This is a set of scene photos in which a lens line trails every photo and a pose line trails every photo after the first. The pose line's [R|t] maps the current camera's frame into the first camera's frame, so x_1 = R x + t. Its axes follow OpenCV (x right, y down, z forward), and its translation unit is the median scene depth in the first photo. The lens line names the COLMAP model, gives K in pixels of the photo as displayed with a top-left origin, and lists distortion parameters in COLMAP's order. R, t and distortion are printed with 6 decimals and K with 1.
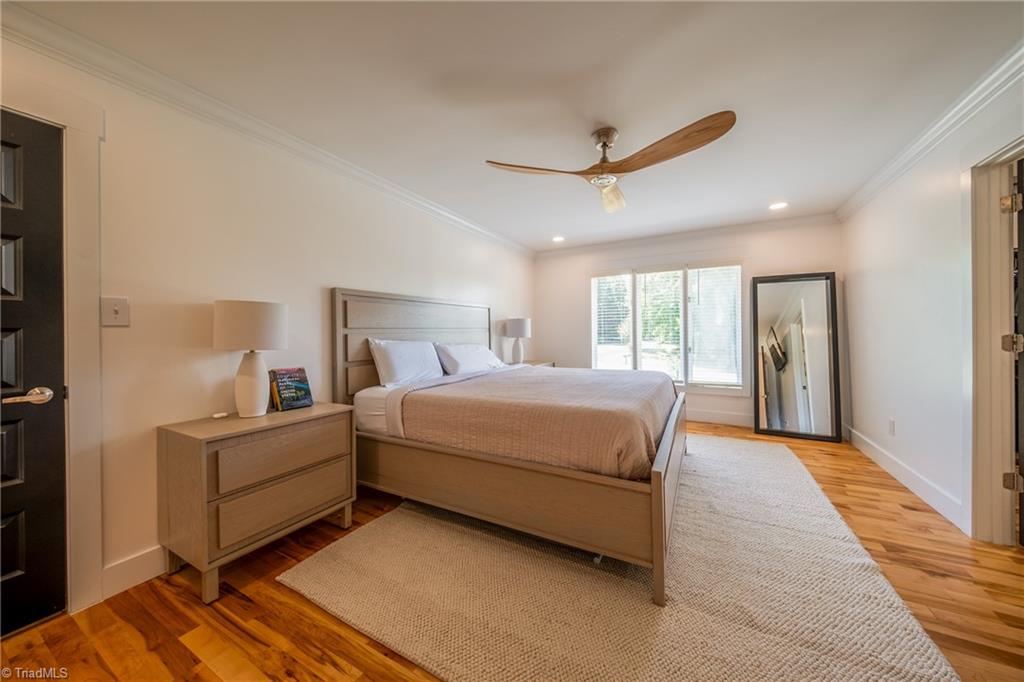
lens RADIAL K [[350.2, 0, 508.7], [0, 350.2, 336.7], [0, 0, 1]] dist [-0.004468, -0.001165]
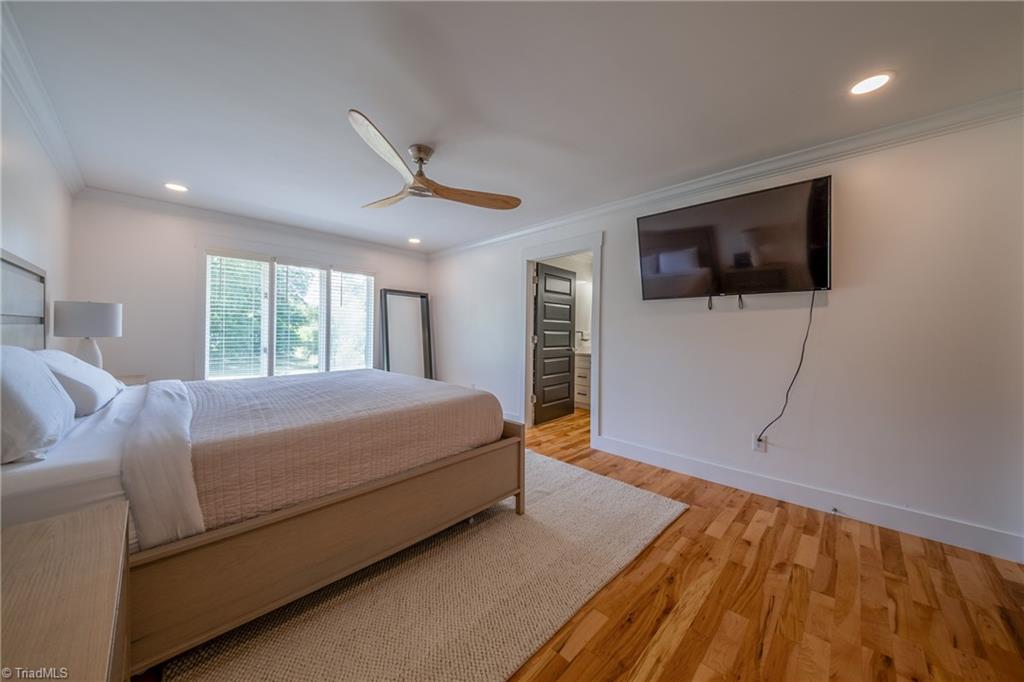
lens RADIAL K [[350.2, 0, 512.1], [0, 350.2, 335.7], [0, 0, 1]] dist [-0.004468, -0.001165]
pose [[0.244767, 0.006743, 0.969558, -0.686242], [-0.008205, 0.999954, -0.004883, 0.000763], [-0.969547, -0.006760, 0.244812, 0.437257]]
